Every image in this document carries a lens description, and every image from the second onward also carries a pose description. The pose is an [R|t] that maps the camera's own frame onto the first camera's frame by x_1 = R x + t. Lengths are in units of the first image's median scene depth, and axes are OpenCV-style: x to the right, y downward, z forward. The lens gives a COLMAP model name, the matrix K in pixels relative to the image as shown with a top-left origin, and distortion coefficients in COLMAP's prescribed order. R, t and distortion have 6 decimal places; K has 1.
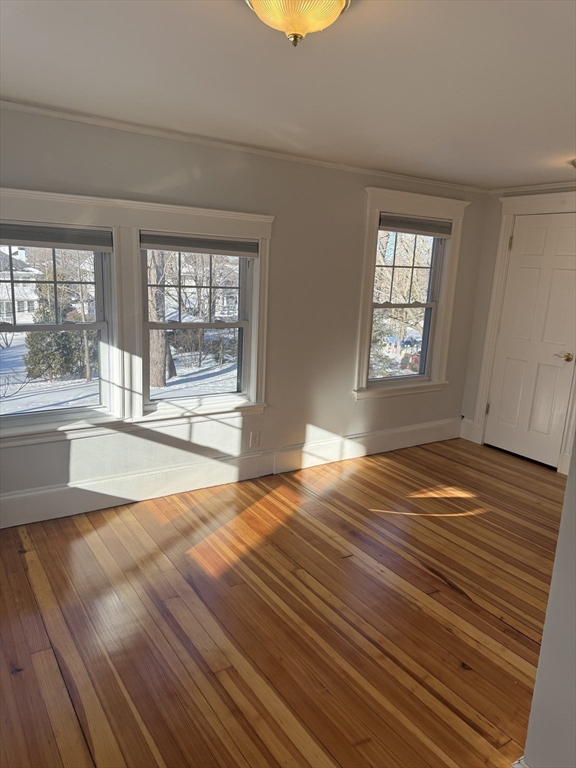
lens RADIAL K [[539.4, 0, 288.0], [0, 539.4, 384.0], [0, 0, 1]] dist [0.096449, -0.122889]
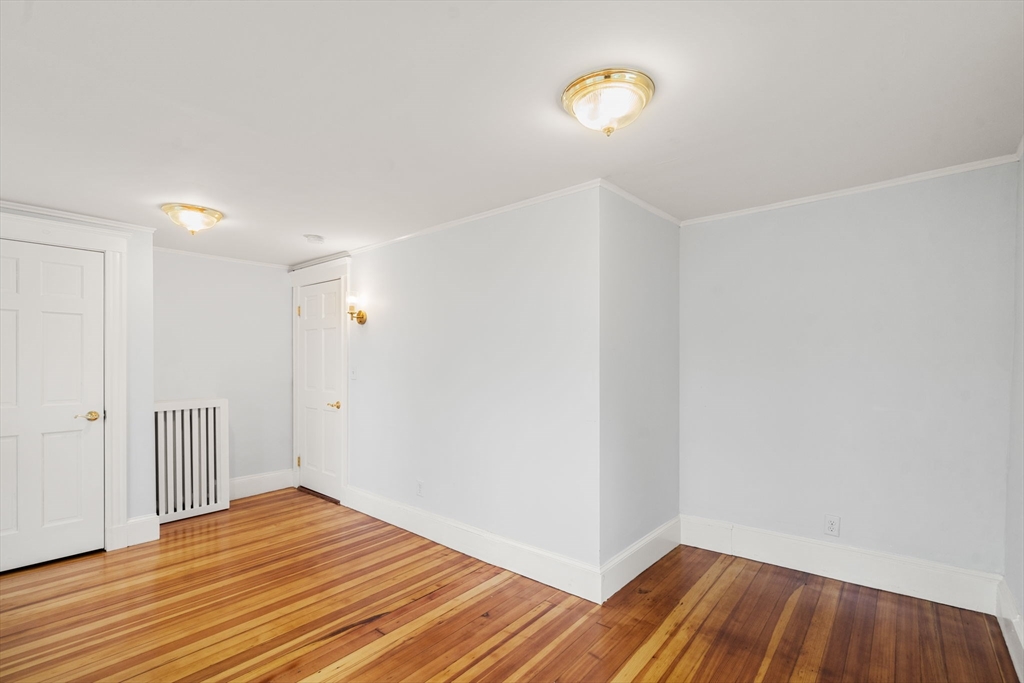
lens RADIAL K [[458.7, 0, 510.4], [0, 458.7, 341.4], [0, 0, 1]] dist [-0.002720, 0.000024]
pose [[-0.253993, -0.017004, 0.967057, -0.576737], [0.194669, 0.978486, 0.068334, -0.140671], [-0.947413, 0.205612, -0.245219, 0.860843]]
